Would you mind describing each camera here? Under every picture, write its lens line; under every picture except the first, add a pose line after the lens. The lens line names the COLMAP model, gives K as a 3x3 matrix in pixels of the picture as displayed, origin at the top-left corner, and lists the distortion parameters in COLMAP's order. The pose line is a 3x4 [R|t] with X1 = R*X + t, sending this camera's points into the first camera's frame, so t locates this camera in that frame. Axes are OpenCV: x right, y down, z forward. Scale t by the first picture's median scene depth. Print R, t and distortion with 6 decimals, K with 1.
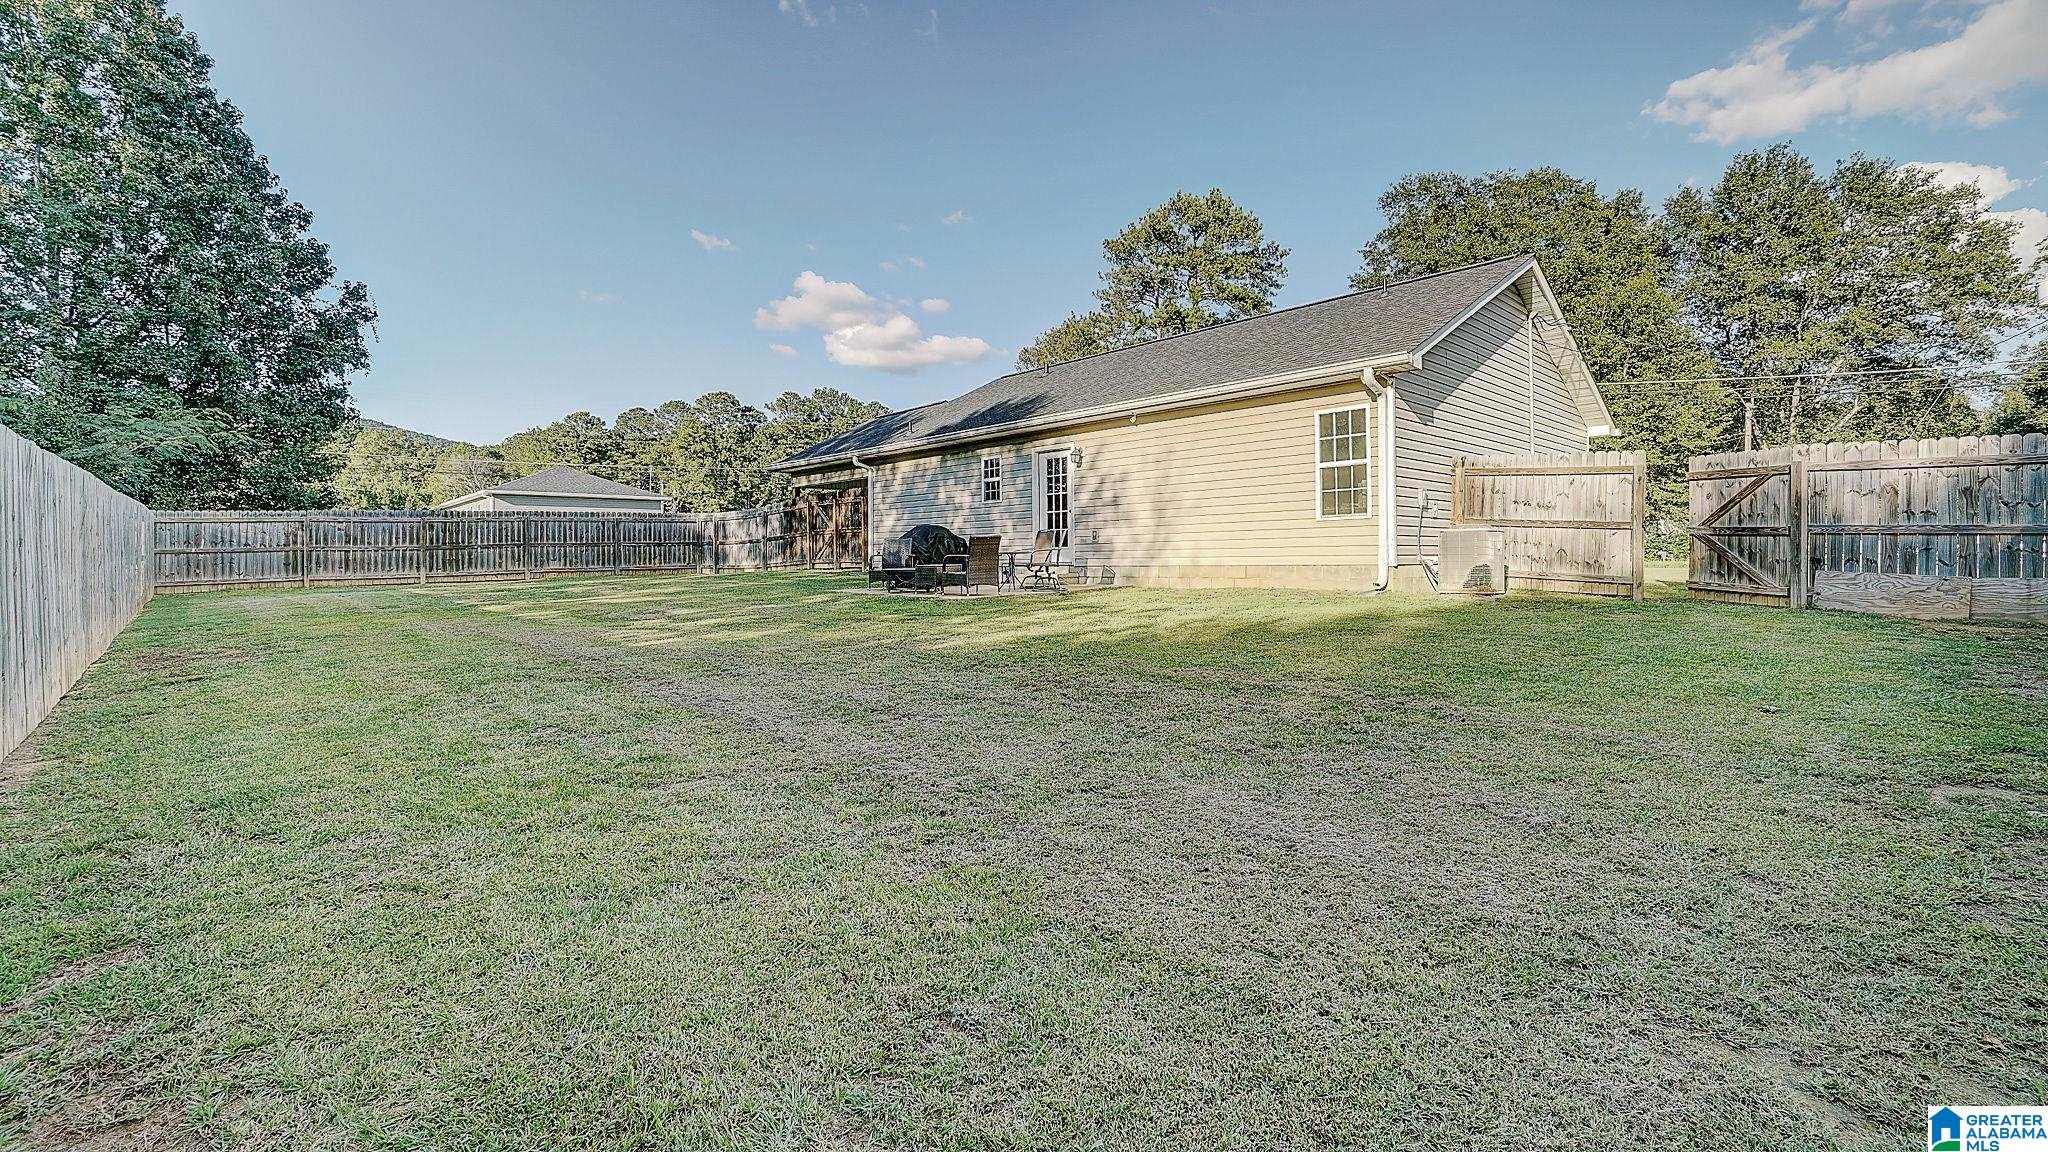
lens RADIAL K [[903.2, 0, 1018.6], [0, 903.2, 567.4], [0, 0, 1]] dist [-0.066277, 0.025028]
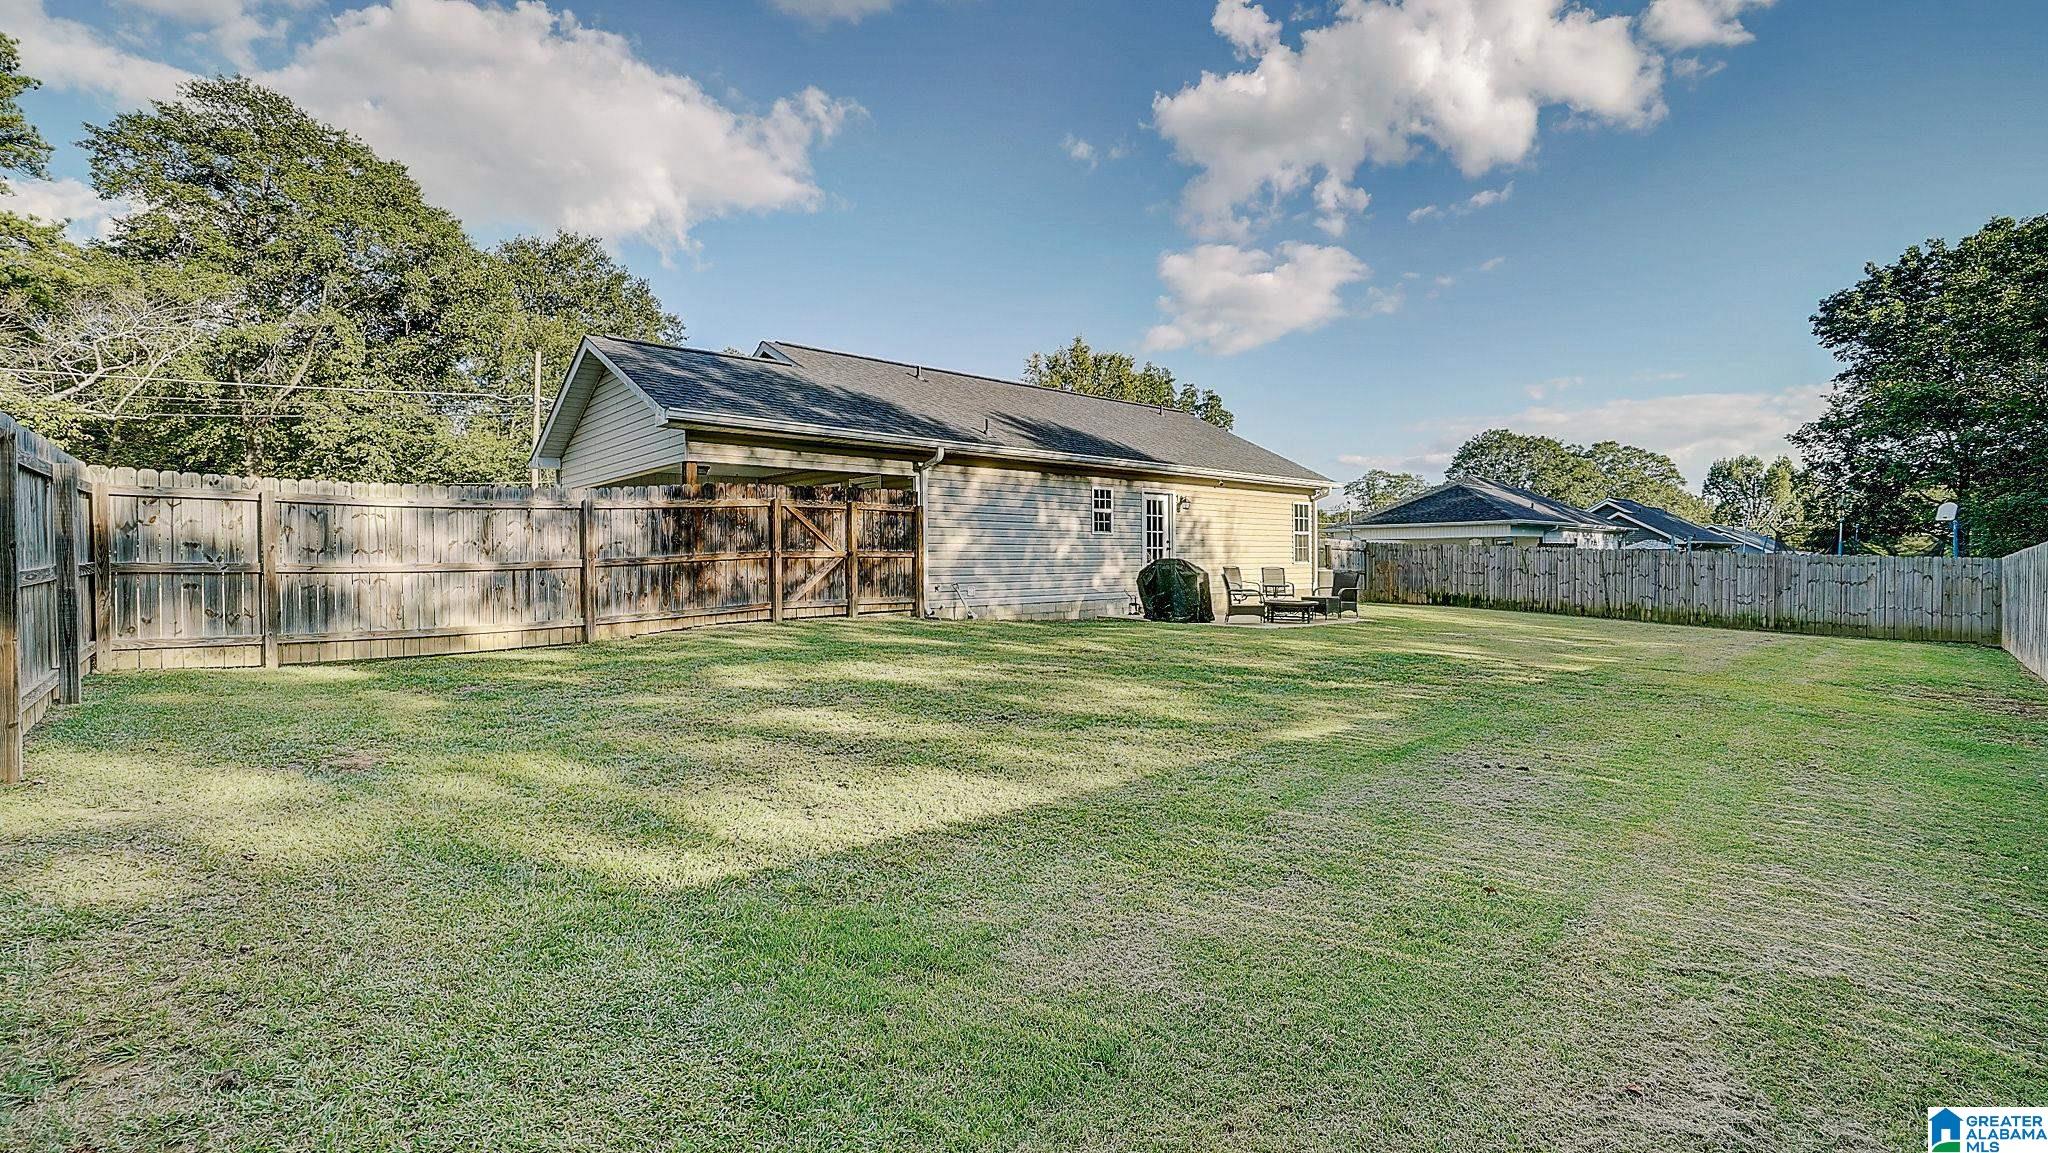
lens RADIAL K [[903.2, 0, 1018.6], [0, 903.2, 567.9], [0, 0, 1]] dist [-0.066277, 0.025028]
pose [[-0.009437, -0.001166, 0.999955, -1.009930], [0.011212, 0.999936, 0.001271, -0.036133], [-0.999893, 0.011223, -0.009423, 1.093866]]
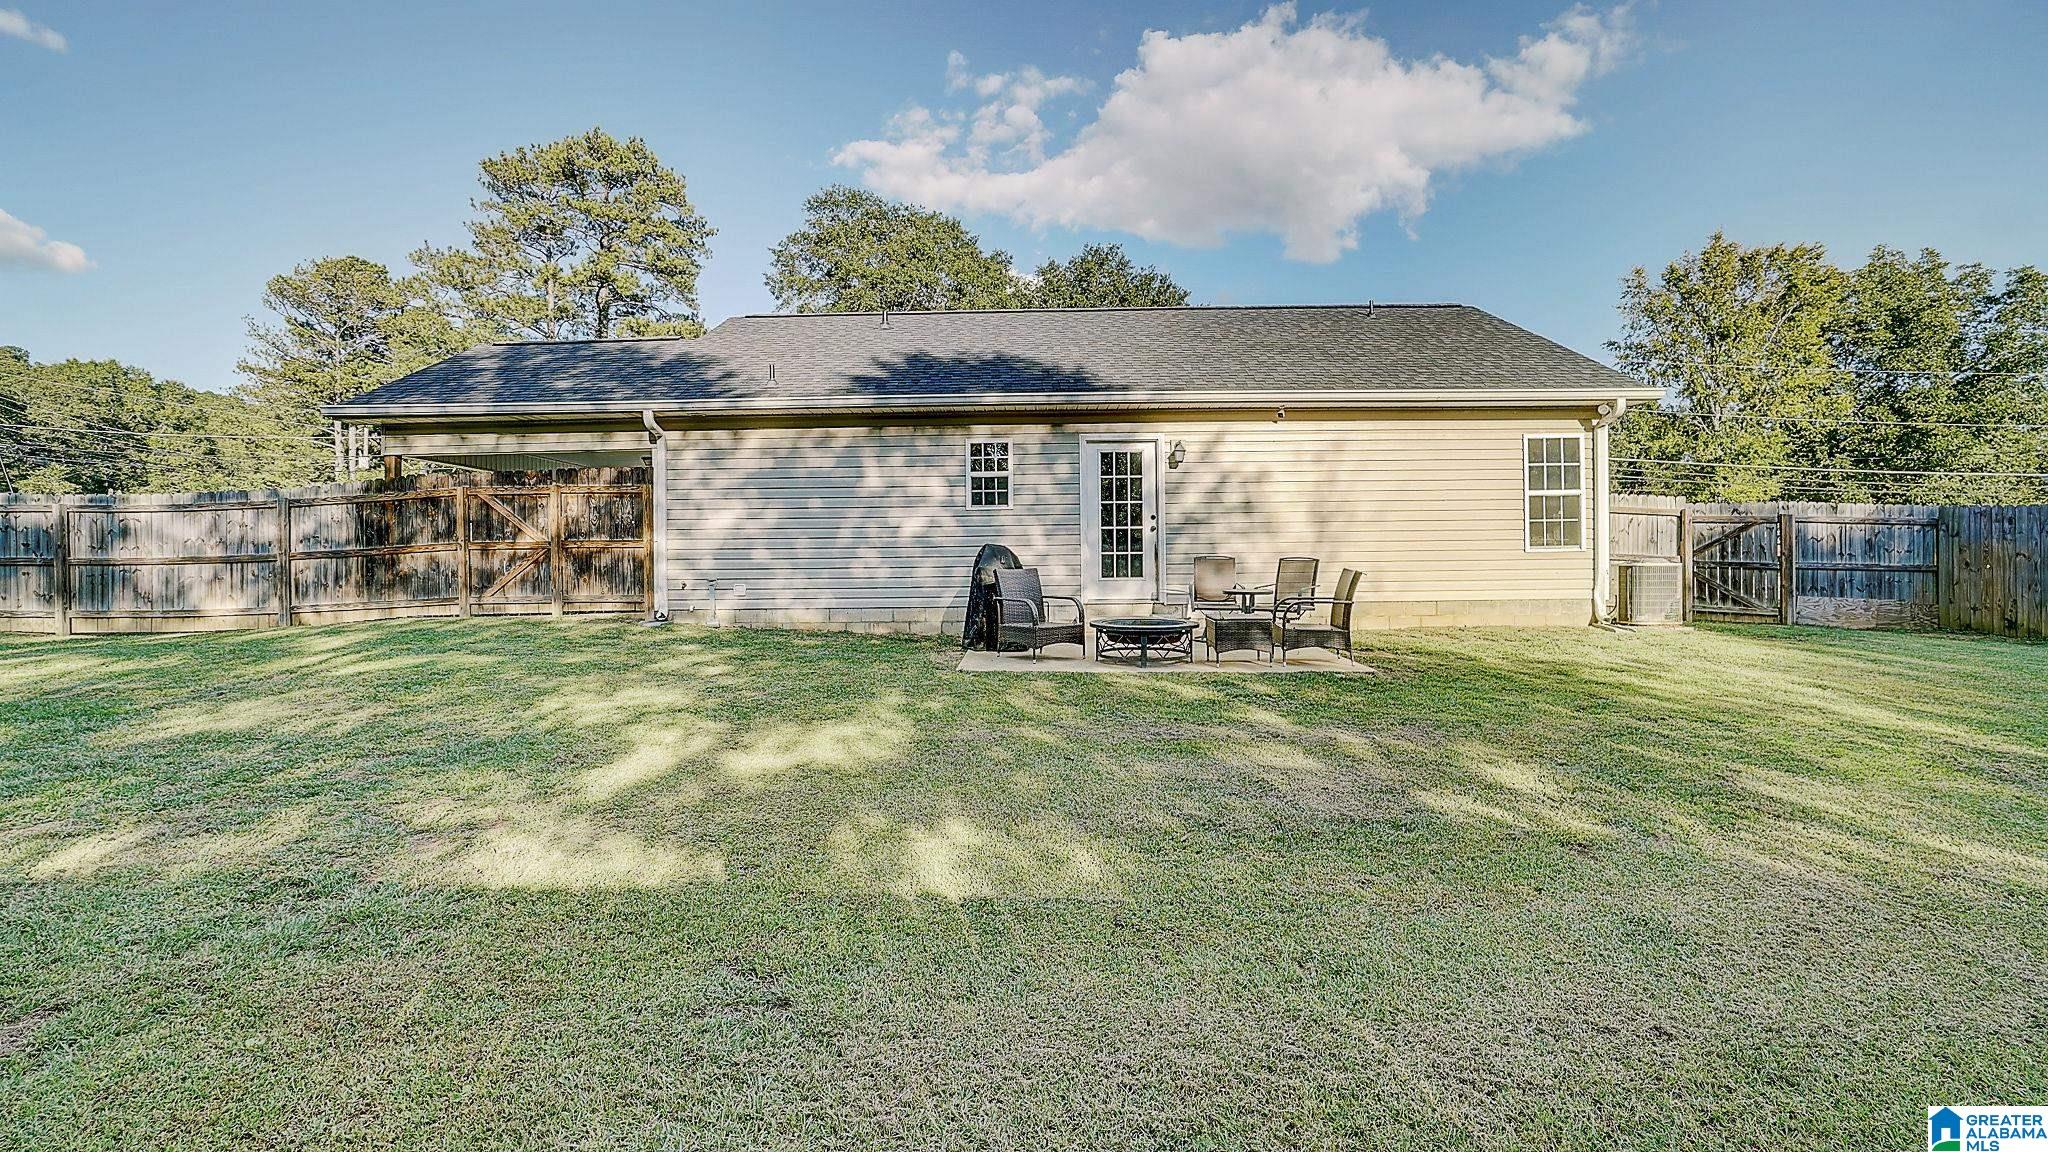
lens RADIAL K [[882.9, 0, 1024.0], [0, 882.9, 576.0], [0, 0, 1]] dist [-0.059144, 0.017768]
pose [[0.692197, -0.015127, 0.721551, -0.483320], [0.006188, 0.999868, 0.015025, -0.030250], [-0.721683, -0.005935, 0.692199, 0.522891]]
